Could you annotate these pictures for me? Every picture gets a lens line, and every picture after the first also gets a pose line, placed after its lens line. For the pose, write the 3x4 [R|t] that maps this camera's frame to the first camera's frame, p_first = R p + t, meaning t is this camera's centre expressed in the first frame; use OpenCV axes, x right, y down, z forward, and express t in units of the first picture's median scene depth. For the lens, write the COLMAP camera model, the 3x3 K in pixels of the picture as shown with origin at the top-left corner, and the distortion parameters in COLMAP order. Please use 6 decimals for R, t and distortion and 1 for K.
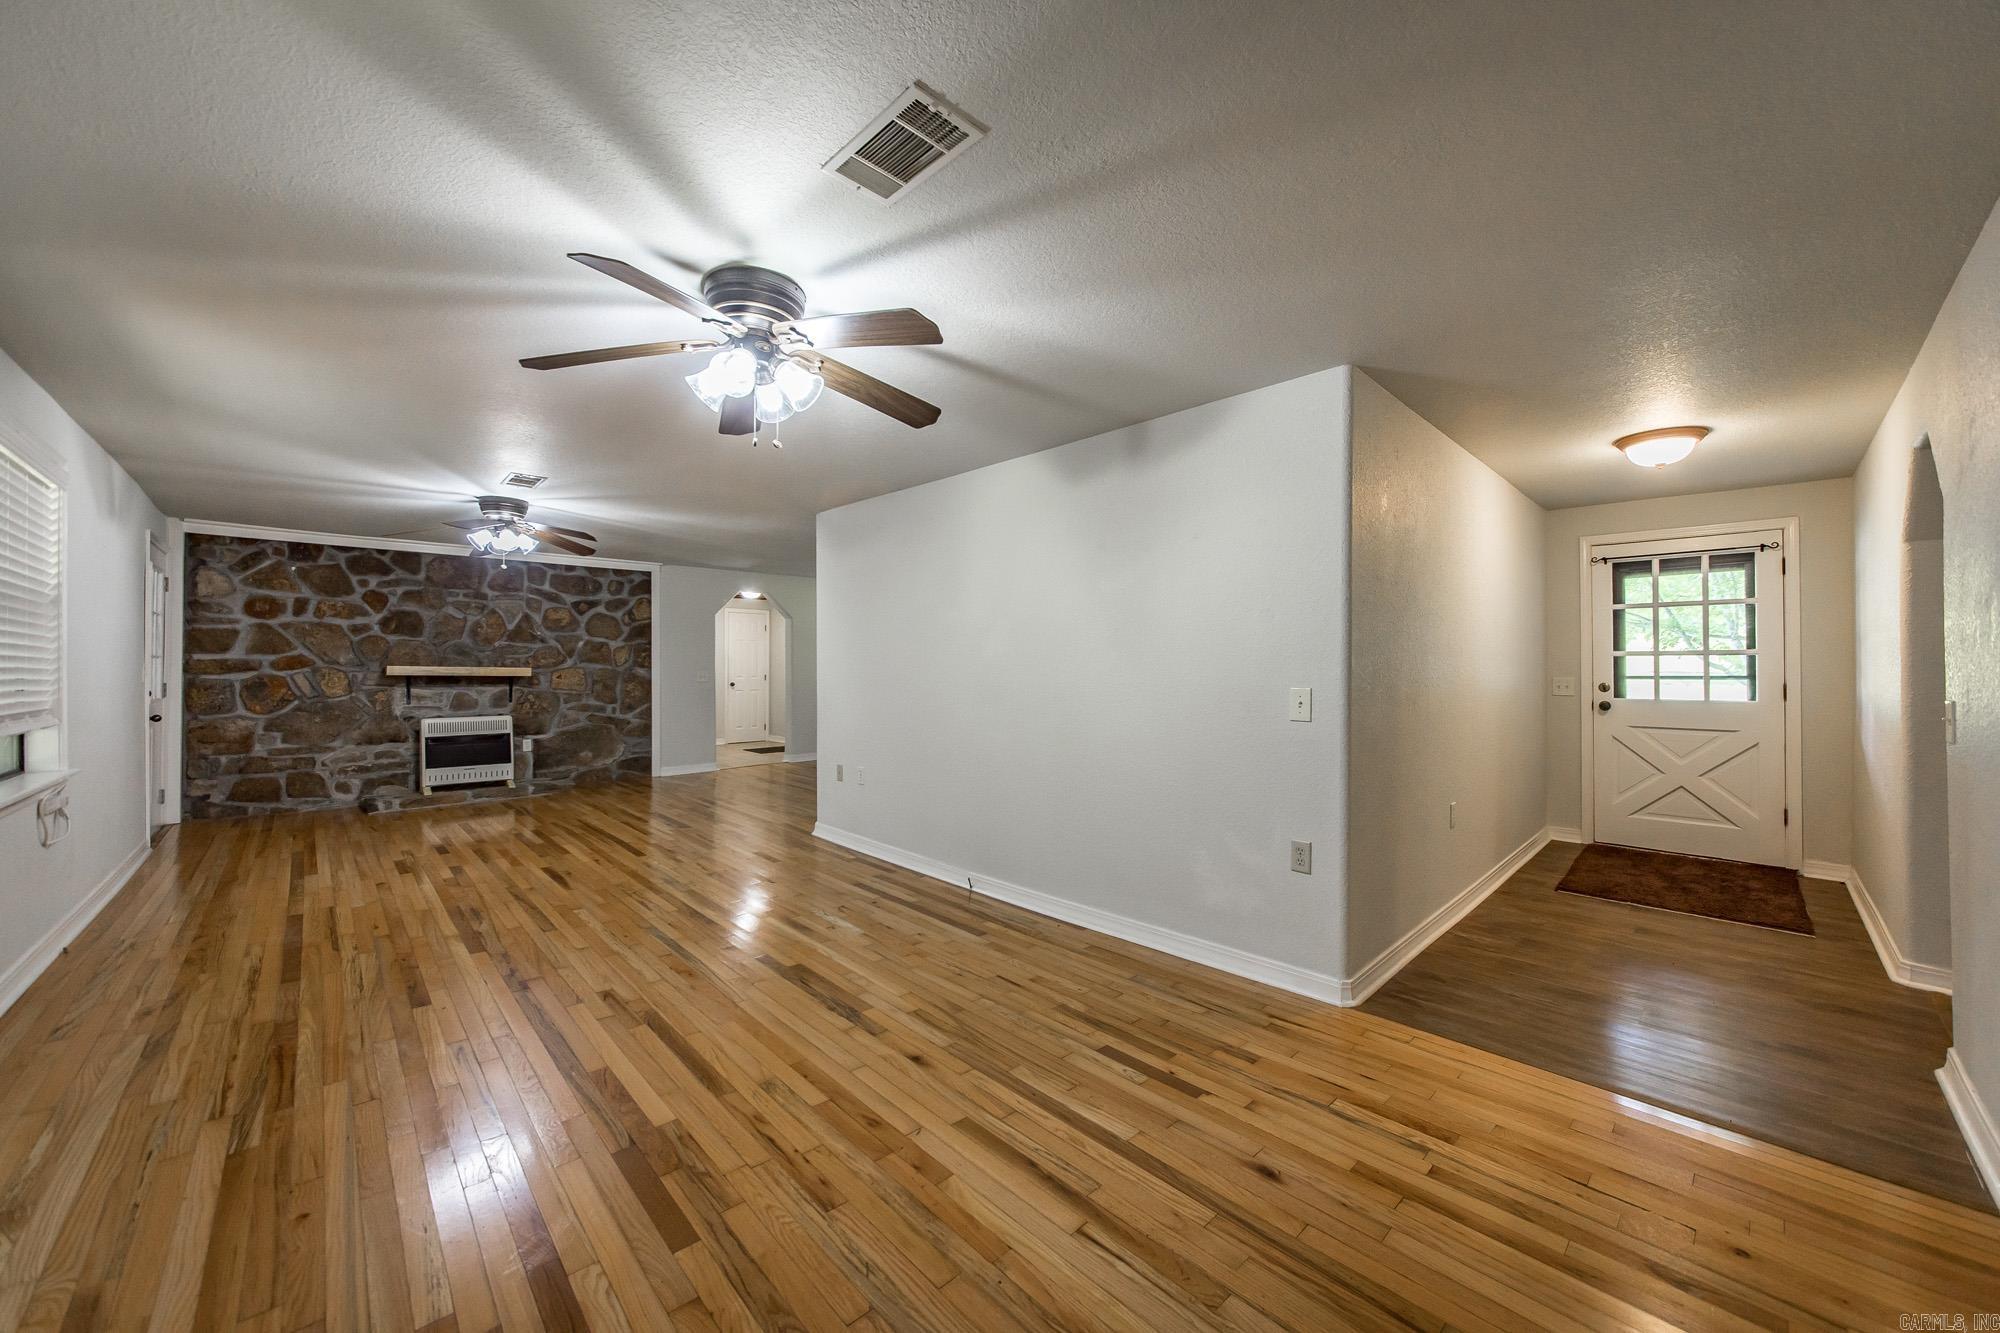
lens RADIAL K [[775.2, 0, 1000.8], [0, 775.2, 669.1], [0, 0, 1]] dist [-0.002452, -0.000181]
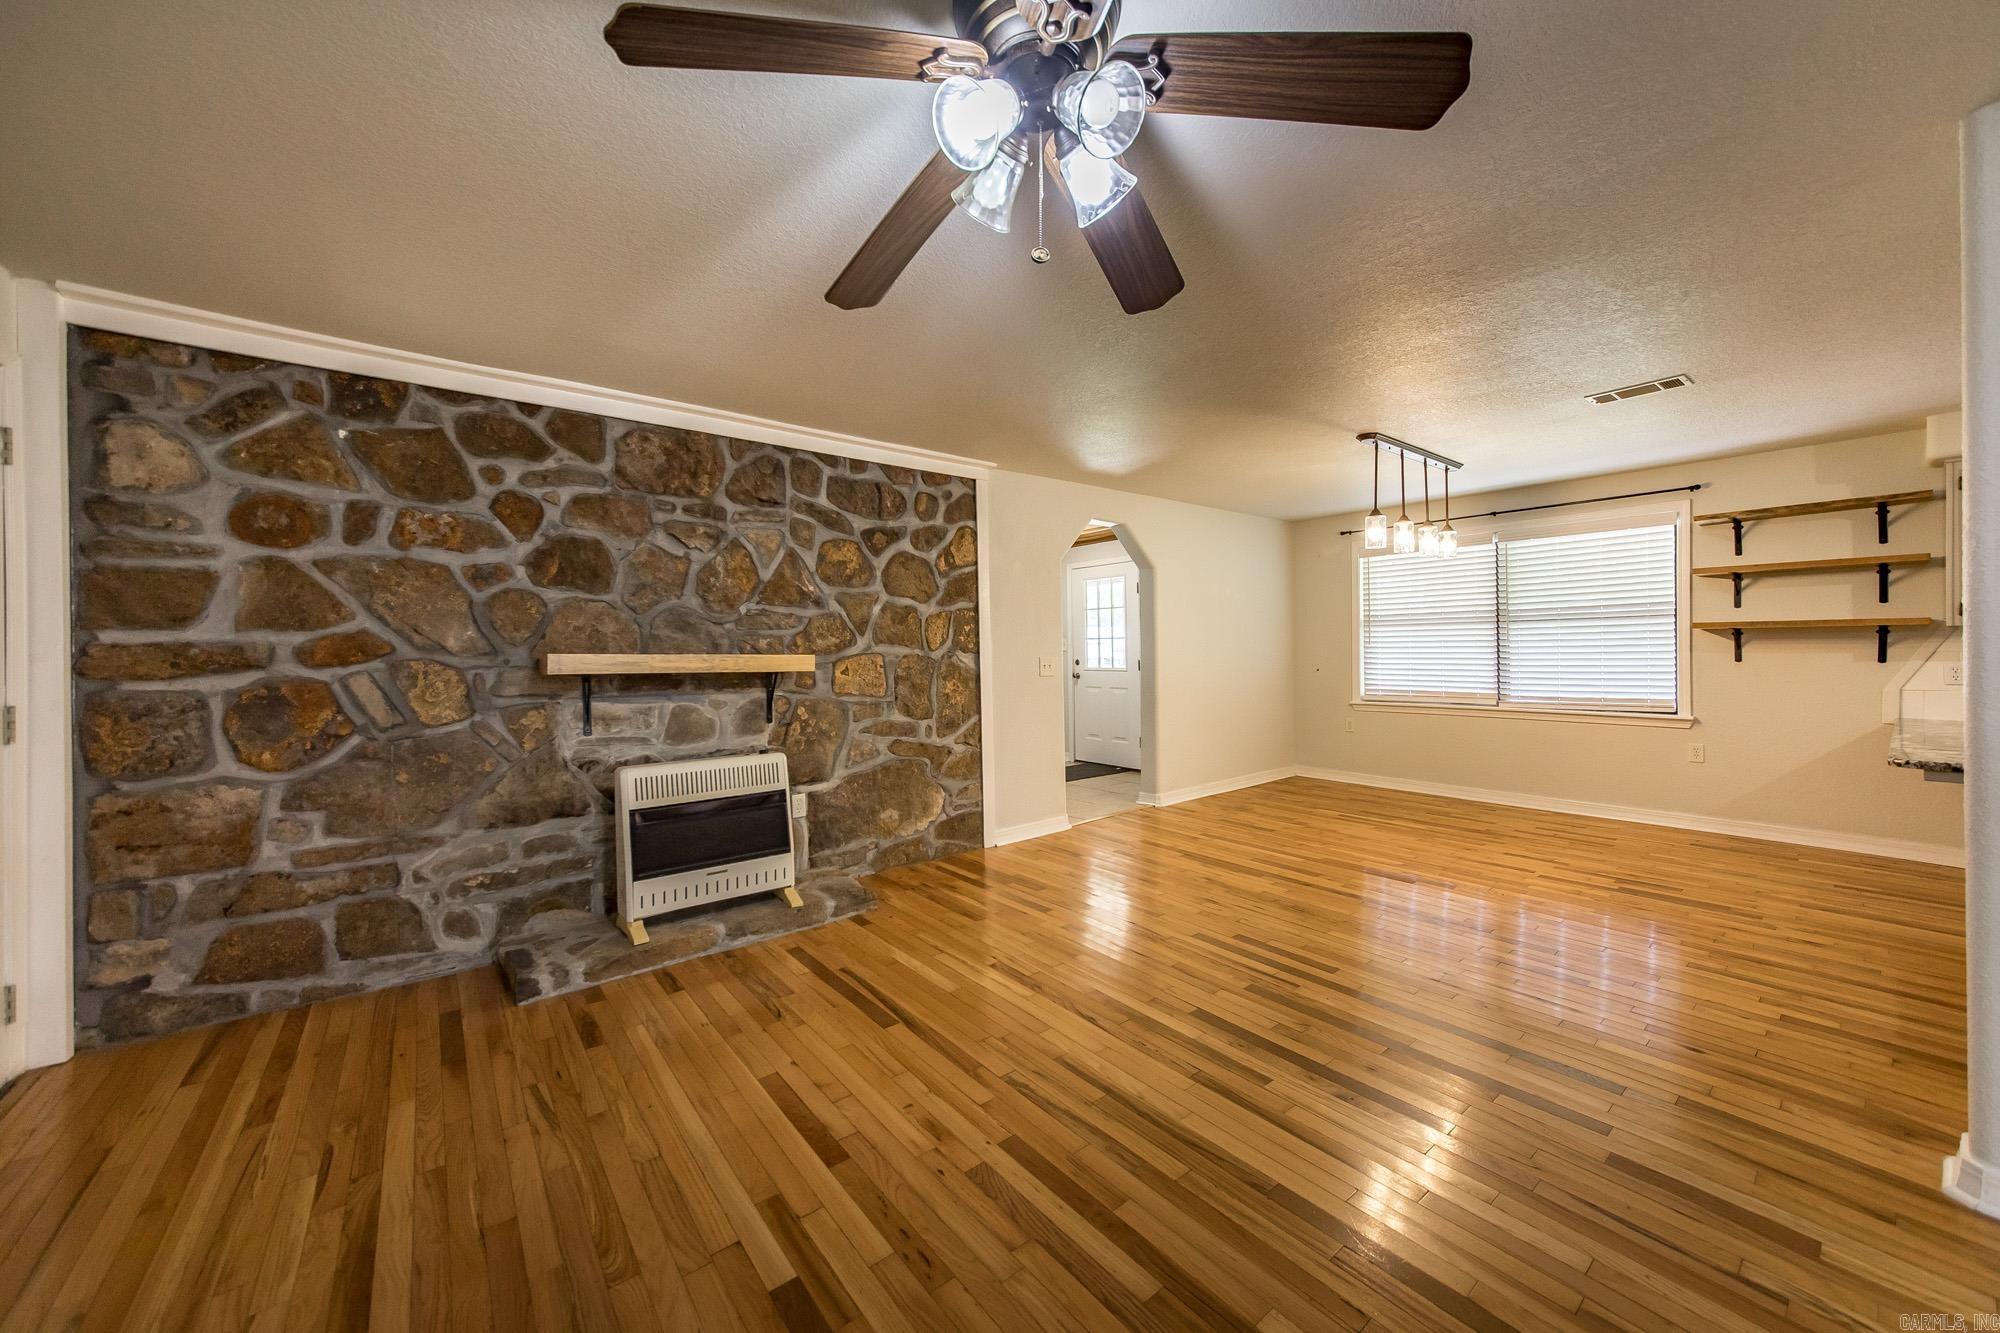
lens RADIAL K [[730.9, 0, 995.6], [0, 730.9, 660.8], [0, 0, 1]] dist [-0.003326, 0.000117]
pose [[0.997644, -0.016070, -0.066702, -0.496286], [0.016548, 0.999841, 0.006622, 0.001283], [0.066585, -0.007710, 0.997751, 0.583859]]
